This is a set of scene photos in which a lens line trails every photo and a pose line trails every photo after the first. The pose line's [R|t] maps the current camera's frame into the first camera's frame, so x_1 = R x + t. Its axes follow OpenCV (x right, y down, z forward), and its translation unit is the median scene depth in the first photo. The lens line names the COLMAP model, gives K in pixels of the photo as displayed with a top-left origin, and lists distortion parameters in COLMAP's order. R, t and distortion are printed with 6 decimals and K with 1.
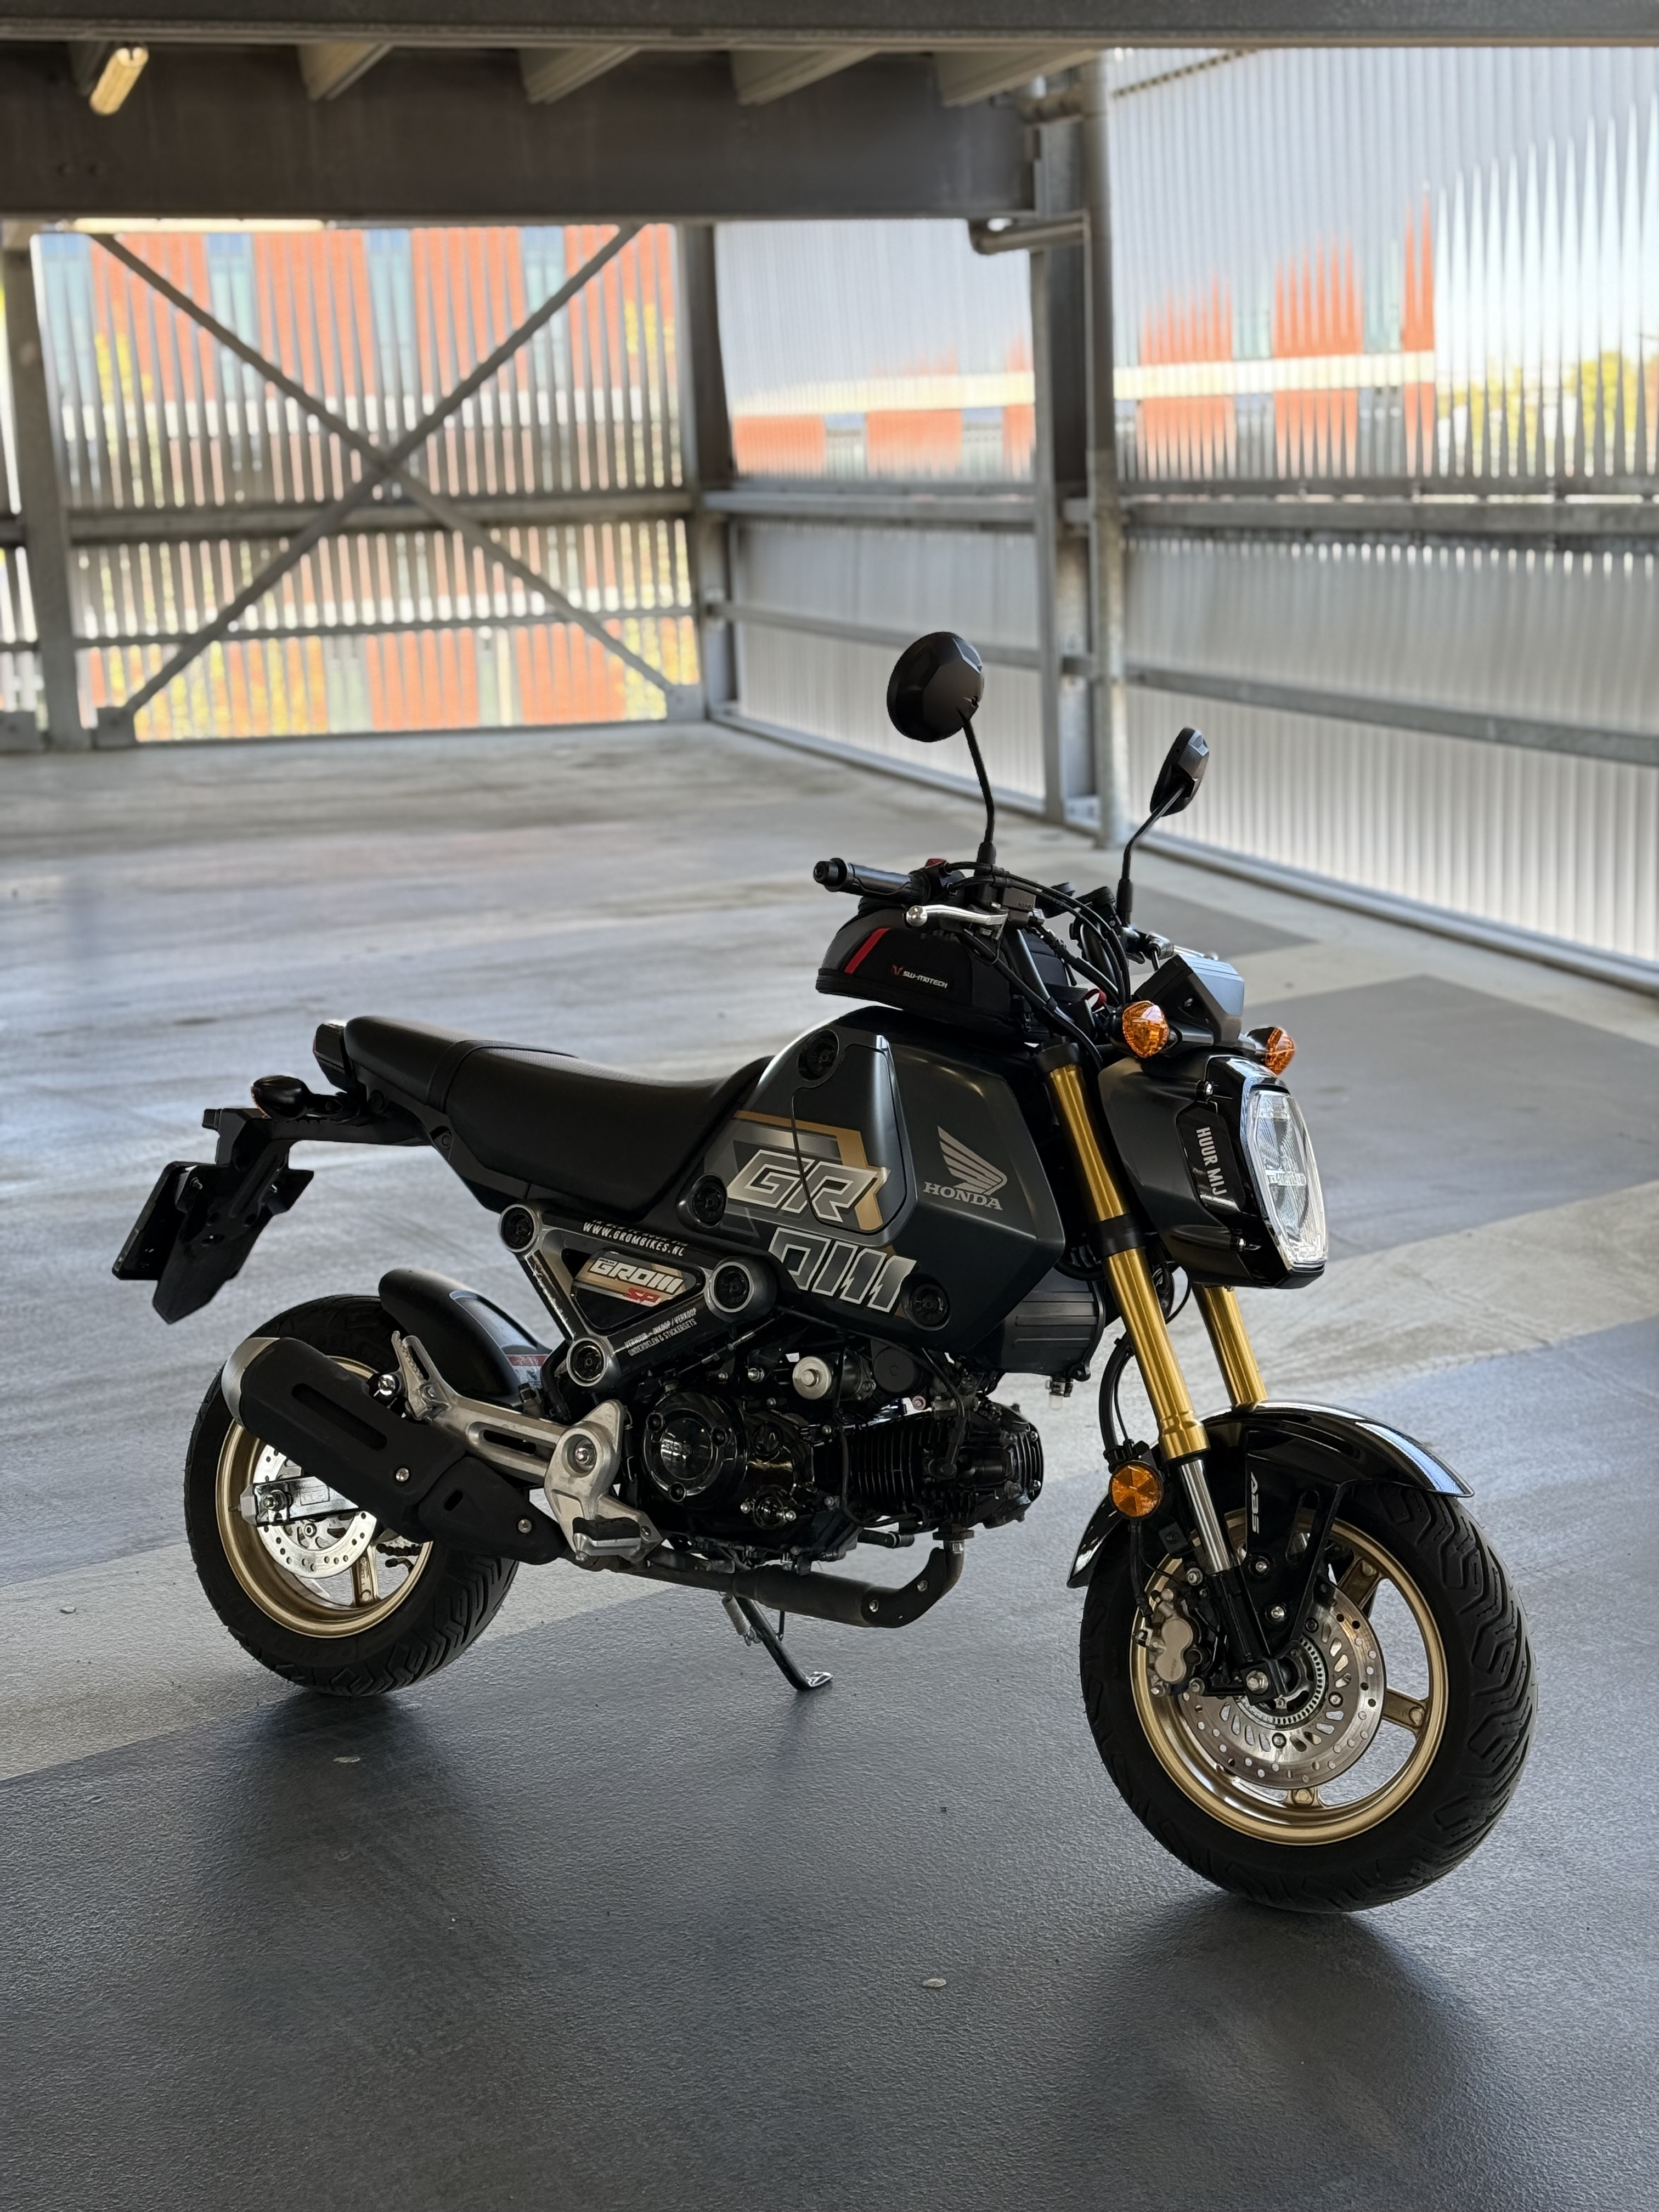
lens RADIAL K [[3196.3, 0, 829.5], [0, 3196.3, 1106.0], [0, 0, 1]] dist [0.192604, -0.026179]
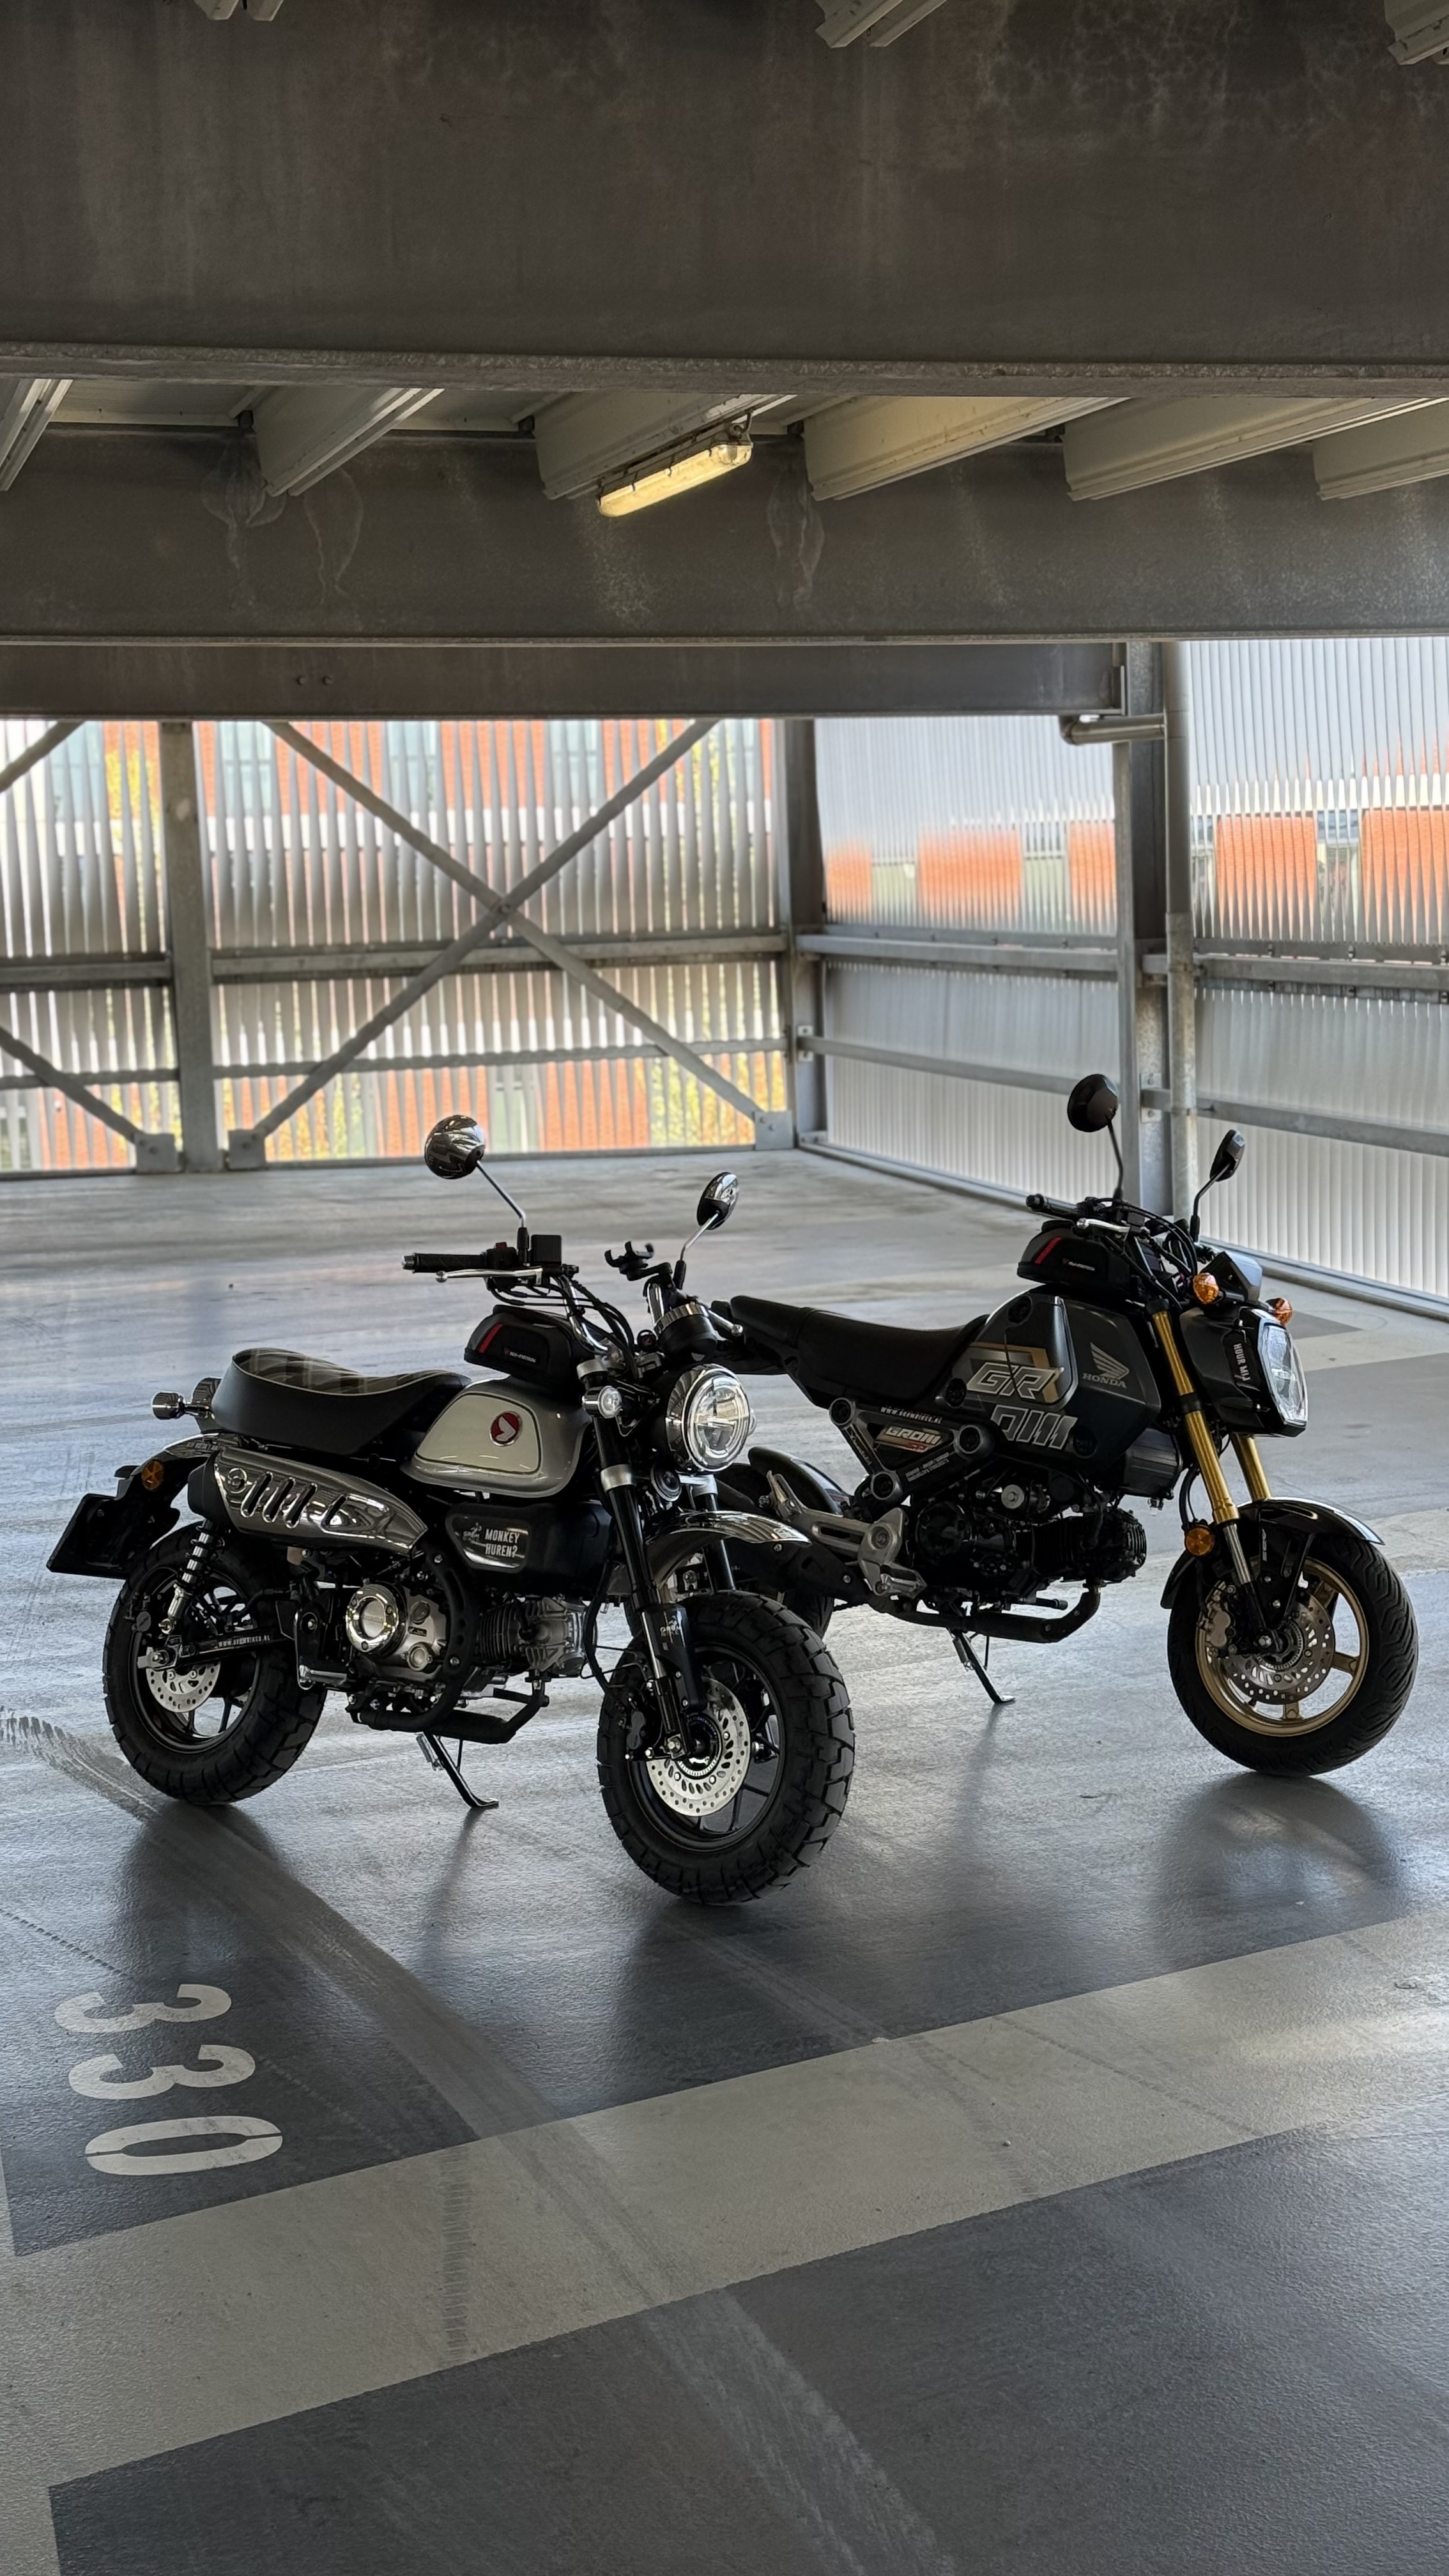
lens RADIAL K [[3685.1, 0, 724.5], [0, 3685.1, 1288.0], [0, 0, 1]] dist [0.218229, 0.009926]
pose [[0.999278, 0.012336, -0.035948, -0.030477], [-0.015351, 0.996275, -0.084860, 0.048241], [0.034767, 0.085350, 0.995744, -0.338510]]
